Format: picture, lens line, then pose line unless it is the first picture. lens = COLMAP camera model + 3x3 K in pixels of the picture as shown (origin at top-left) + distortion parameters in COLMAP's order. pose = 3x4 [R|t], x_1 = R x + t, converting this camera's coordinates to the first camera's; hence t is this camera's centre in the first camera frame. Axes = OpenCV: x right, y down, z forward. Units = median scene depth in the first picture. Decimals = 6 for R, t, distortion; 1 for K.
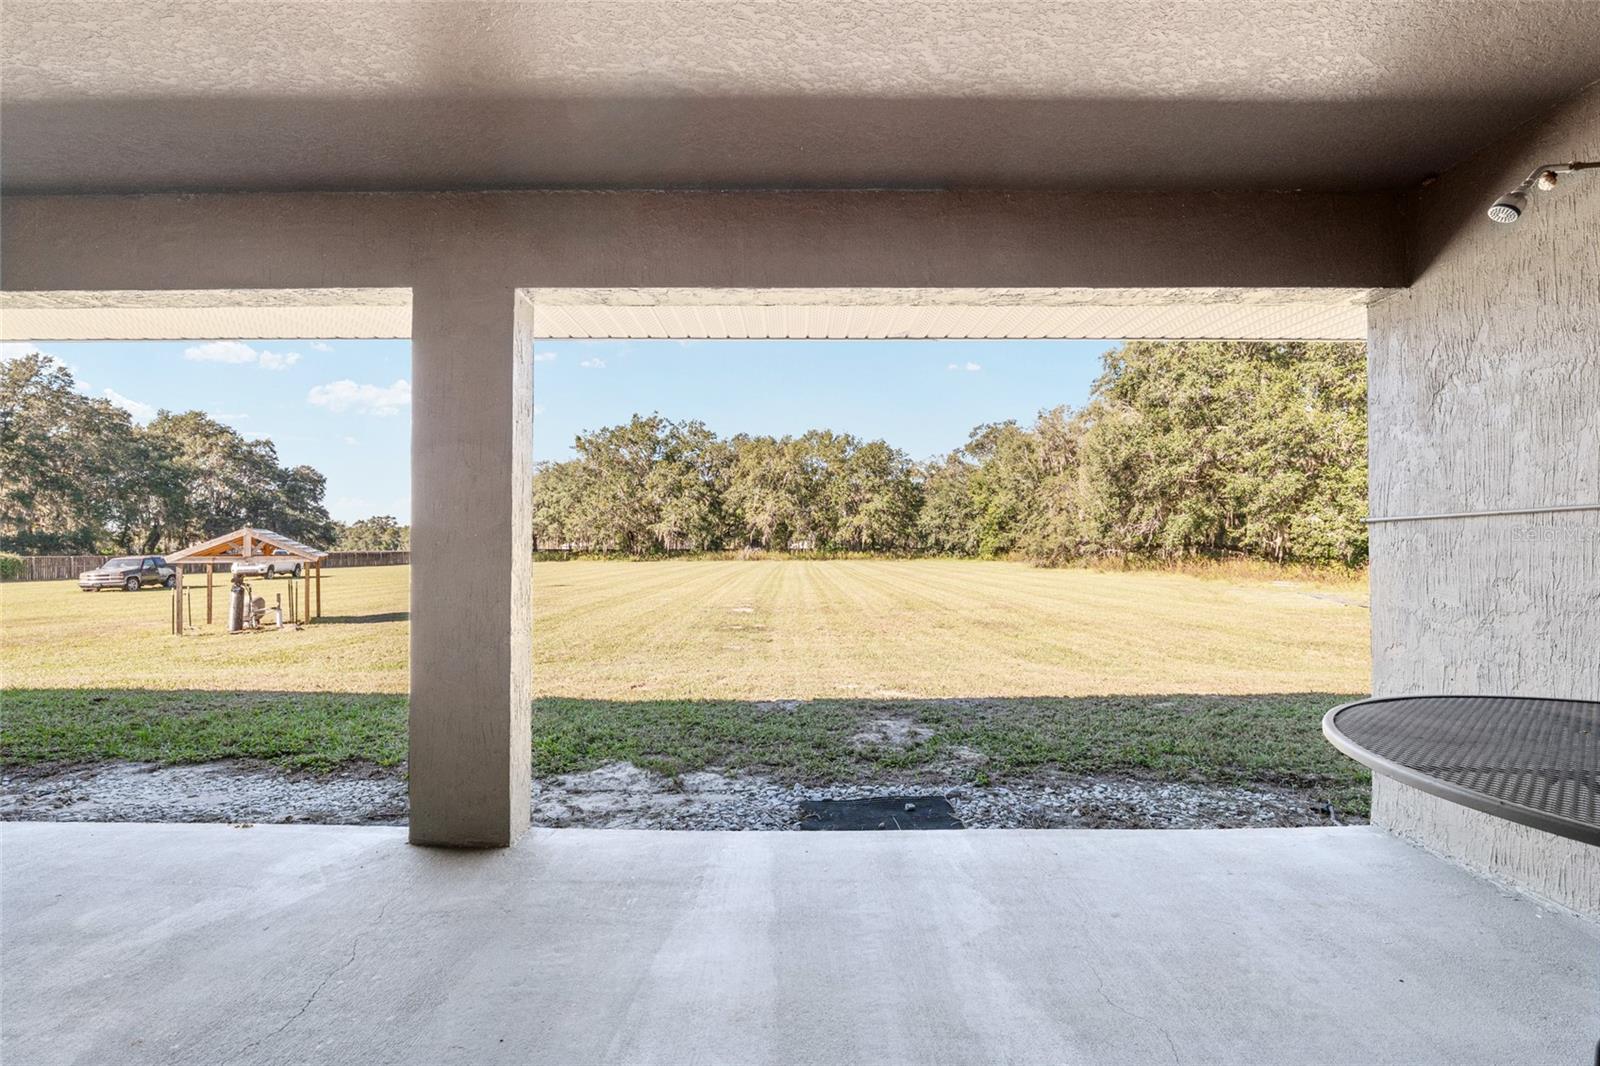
lens RADIAL K [[647.4, 0, 794.9], [0, 647.4, 537.9], [0, 0, 1]] dist [0.000421, -0.000029]
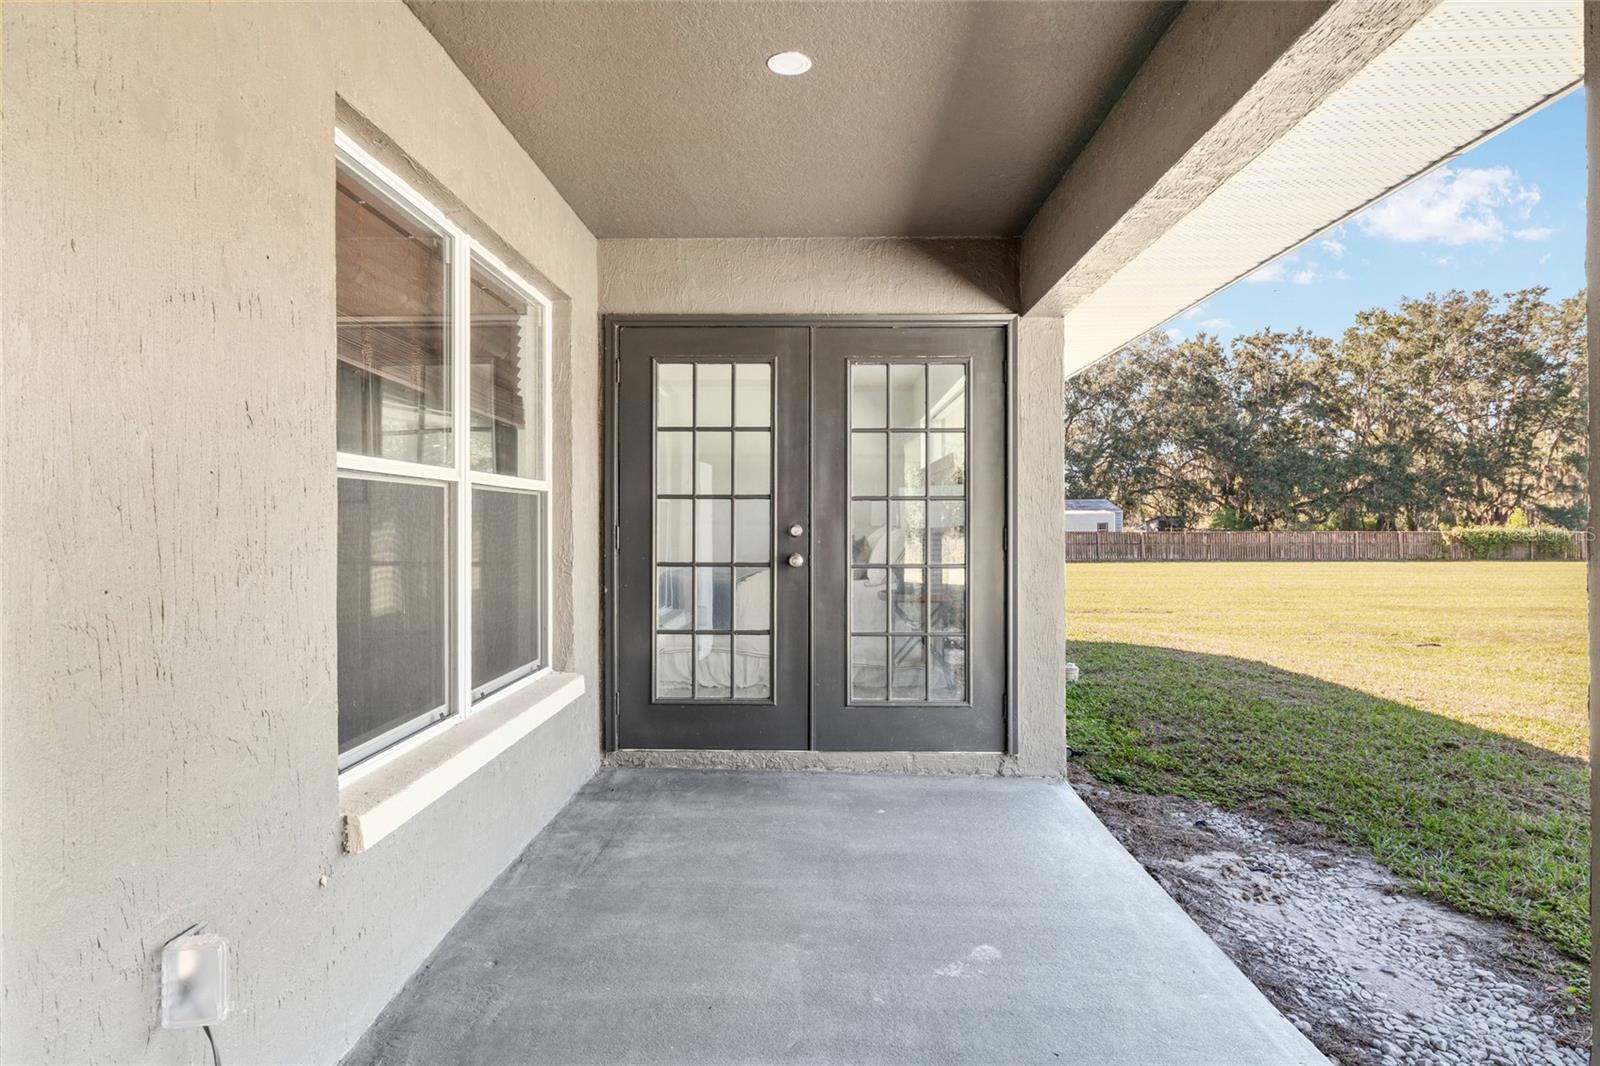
lens RADIAL K [[899.3, 0, 797.0], [0, 899.3, 525.5], [0, 0, 1]] dist [-0.000199, -0.000043]
pose [[-0.021358, 0.003659, -0.999765, -0.103574], [0.017563, 0.999840, 0.003284, -0.009561], [0.999618, -0.017489, -0.021419, 0.433712]]
